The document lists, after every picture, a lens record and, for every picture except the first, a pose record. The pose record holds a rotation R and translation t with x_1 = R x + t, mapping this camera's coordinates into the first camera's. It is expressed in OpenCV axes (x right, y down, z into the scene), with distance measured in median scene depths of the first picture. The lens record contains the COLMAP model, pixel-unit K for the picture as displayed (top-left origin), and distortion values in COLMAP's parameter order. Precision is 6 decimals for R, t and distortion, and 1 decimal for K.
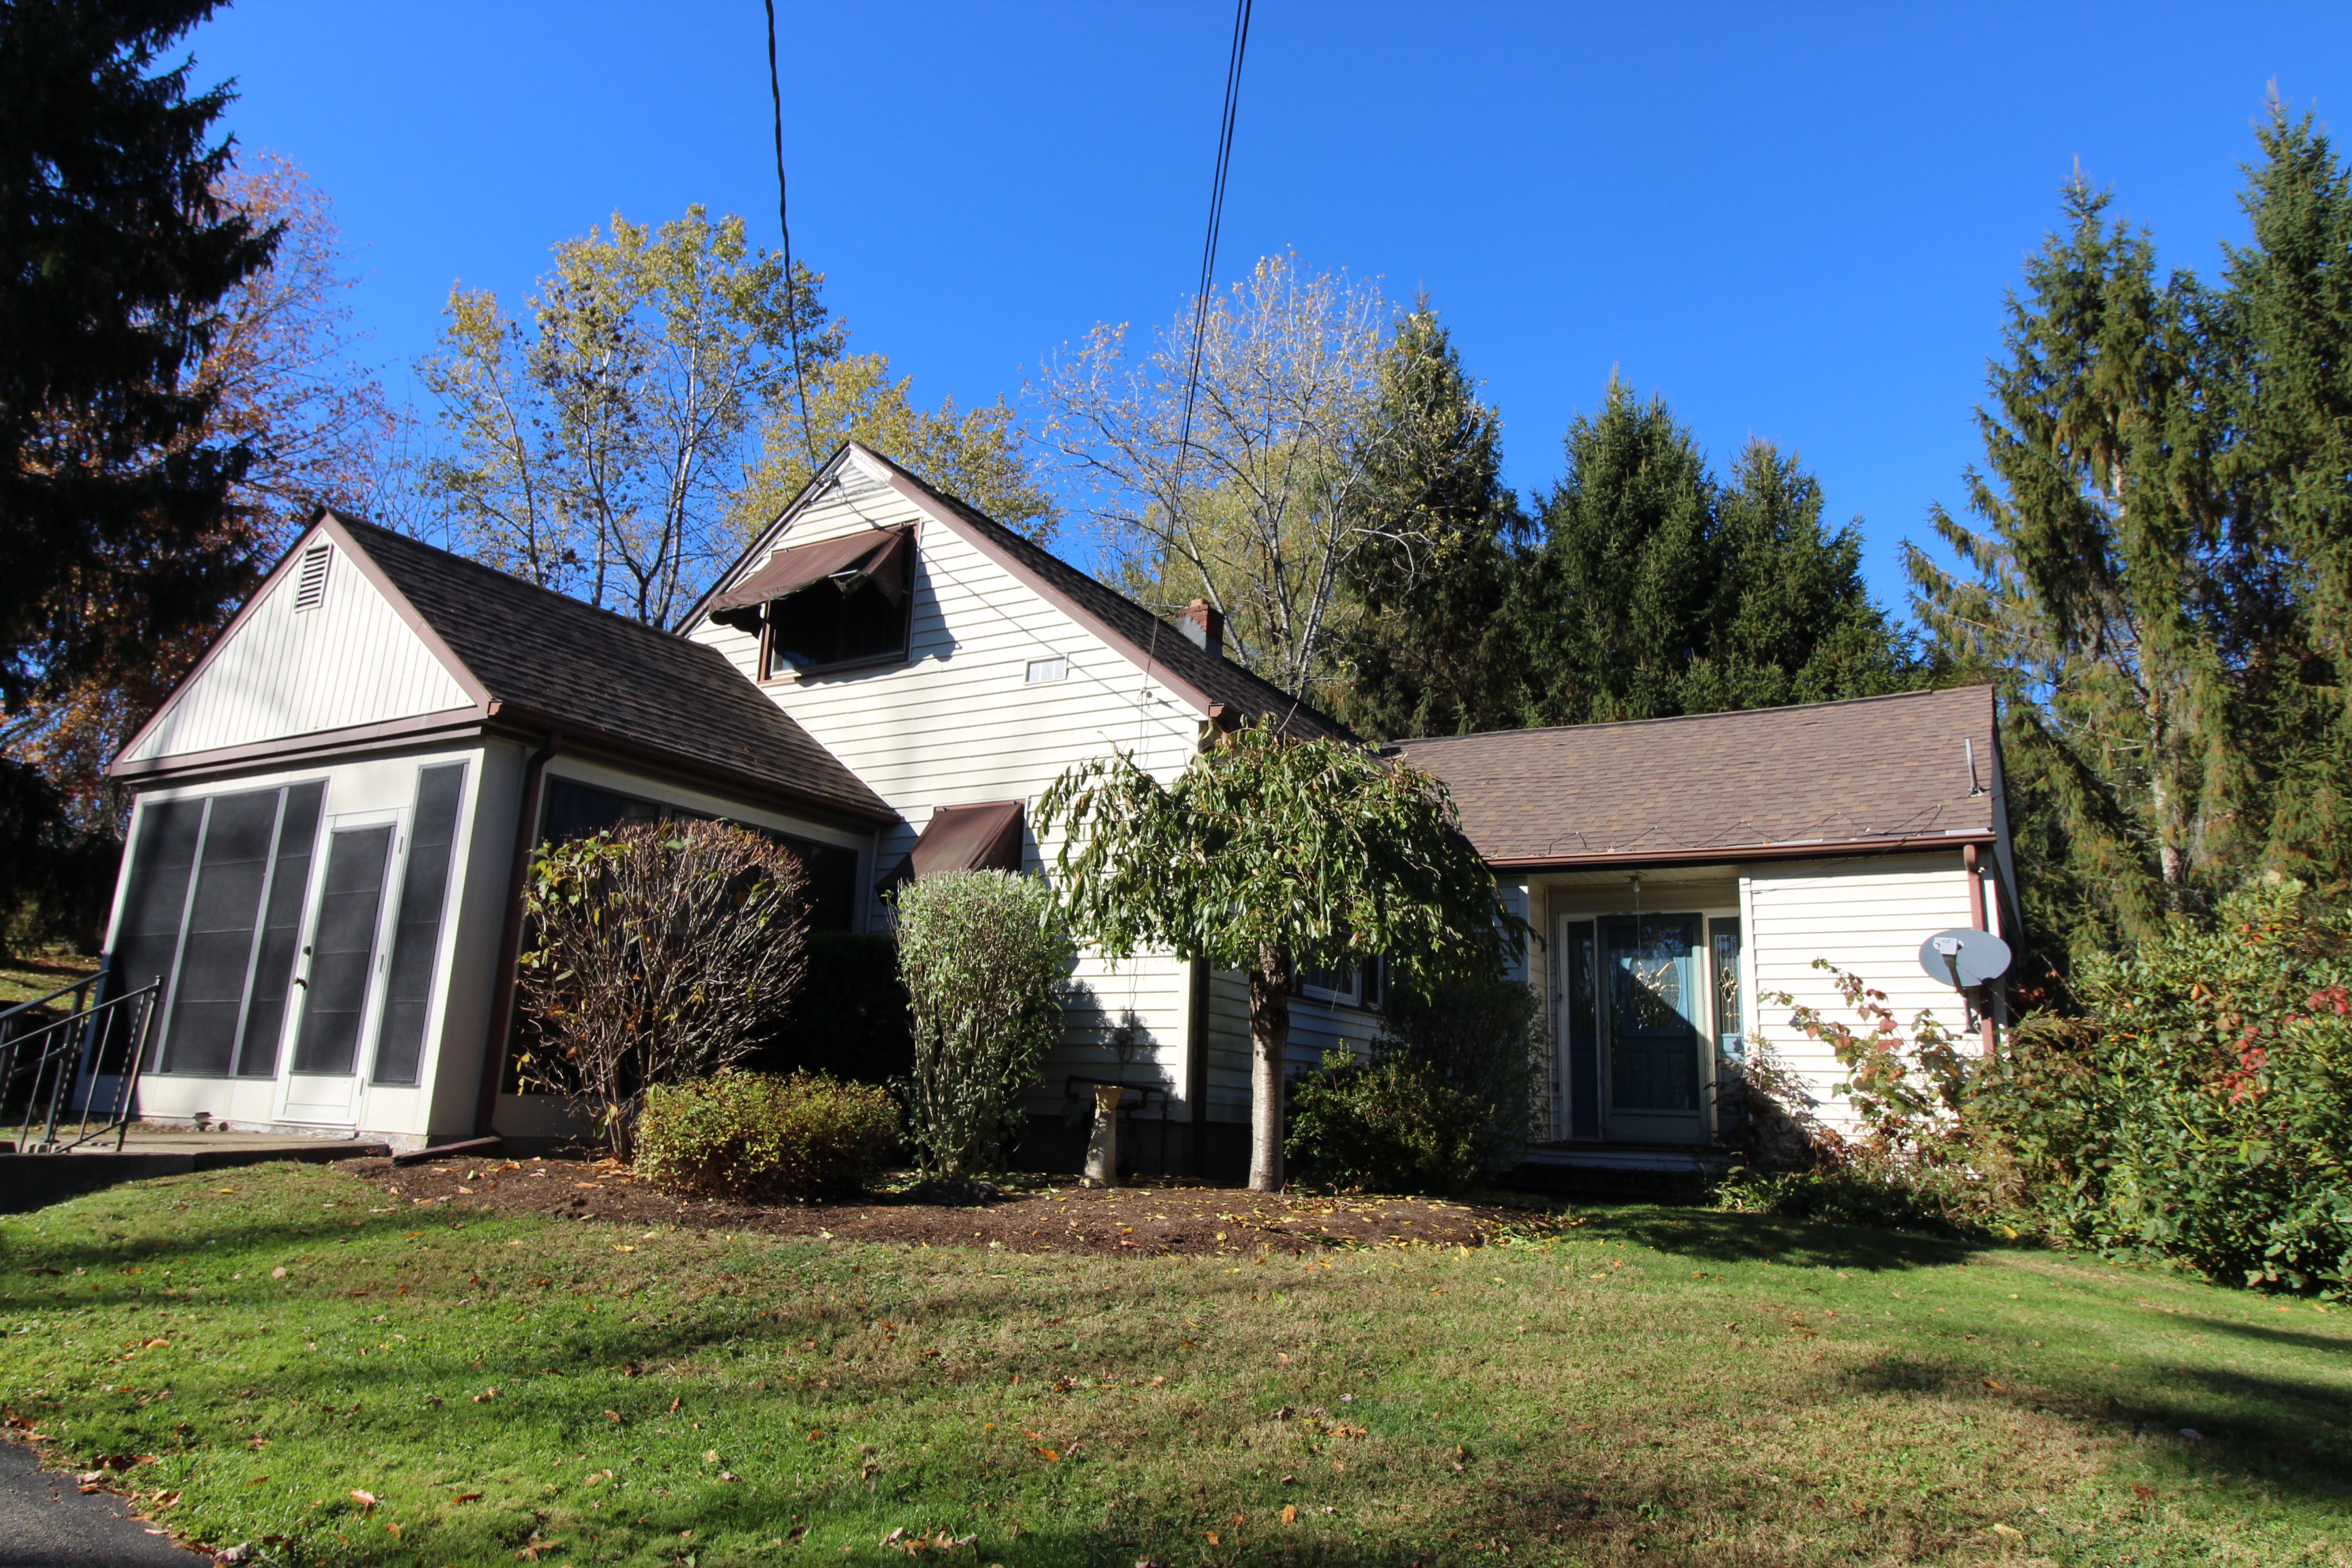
lens RADIAL K [[1467.3, 0, 1157.7], [0, 1467.3, 768.0], [0, 0, 1]] dist [-0.002899, -0.007151]
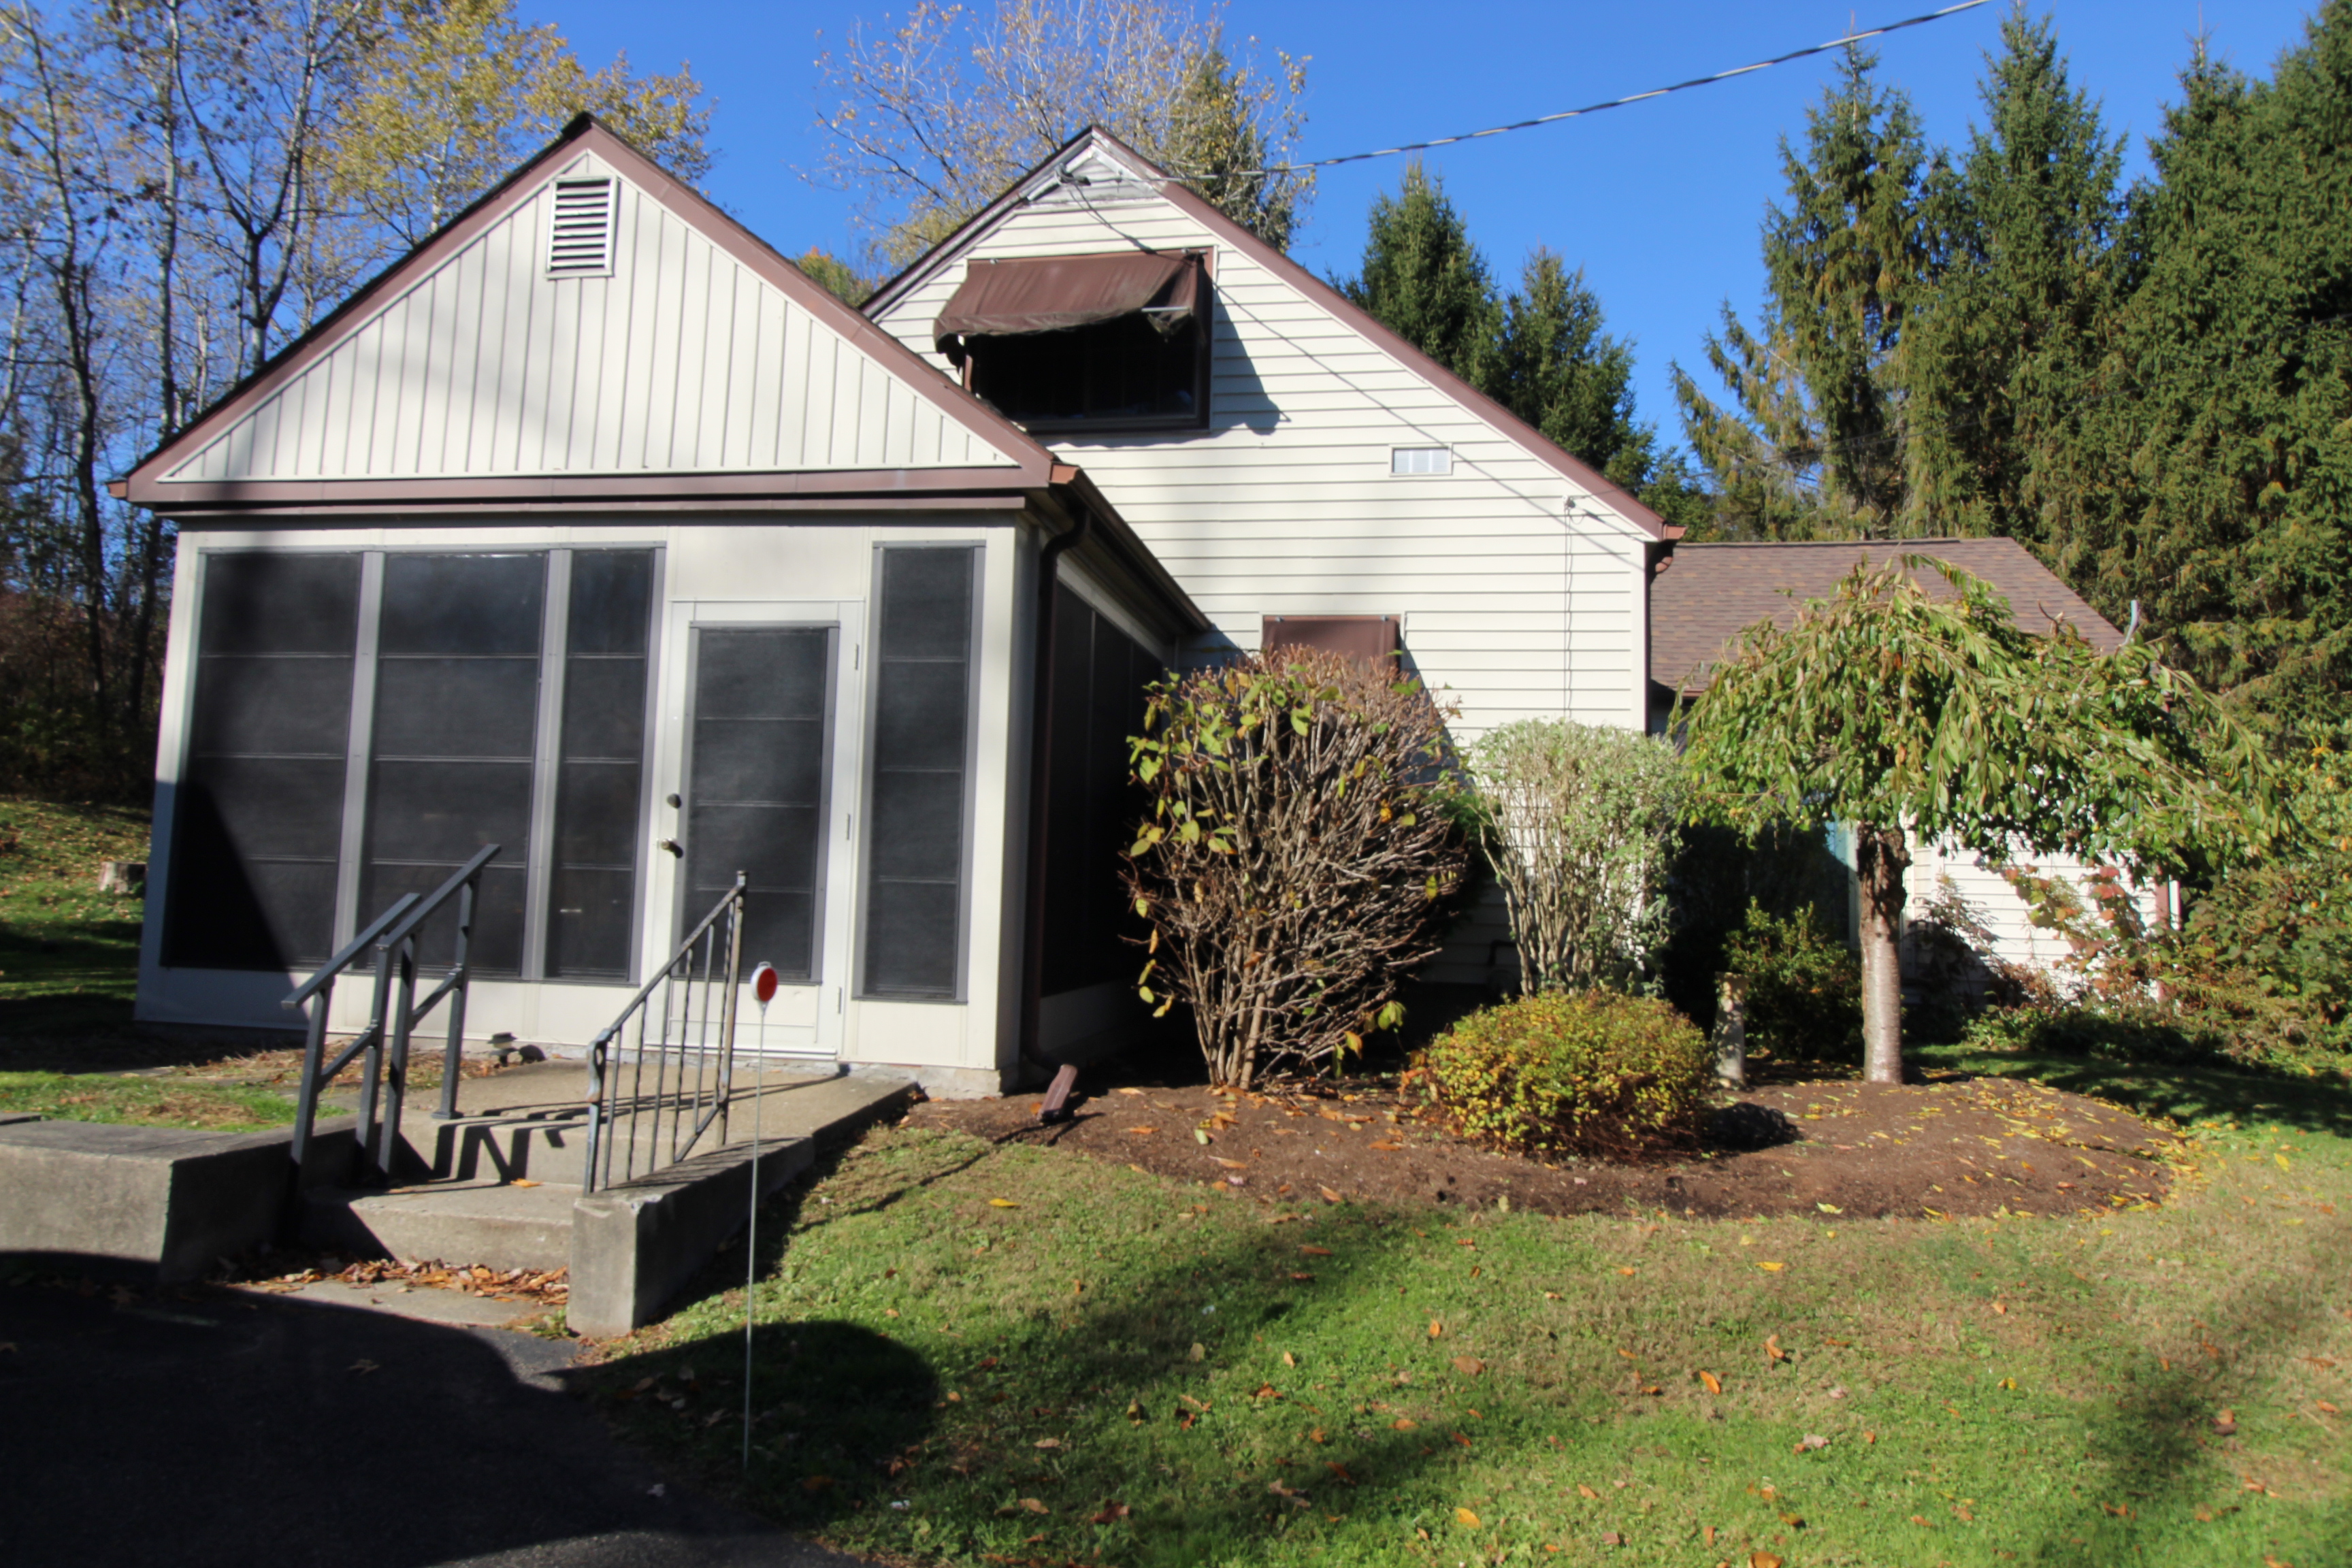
lens RADIAL K [[1467.3, 0, 1180.2], [0, 1467.3, 772.6], [0, 0, 1]] dist [-0.002899, -0.007151]
pose [[0.941535, 0.018659, 0.336399, -0.468258], [-0.074022, 0.985525, 0.152514, -0.008407], [-0.328684, -0.168498, 0.929287, 0.227886]]
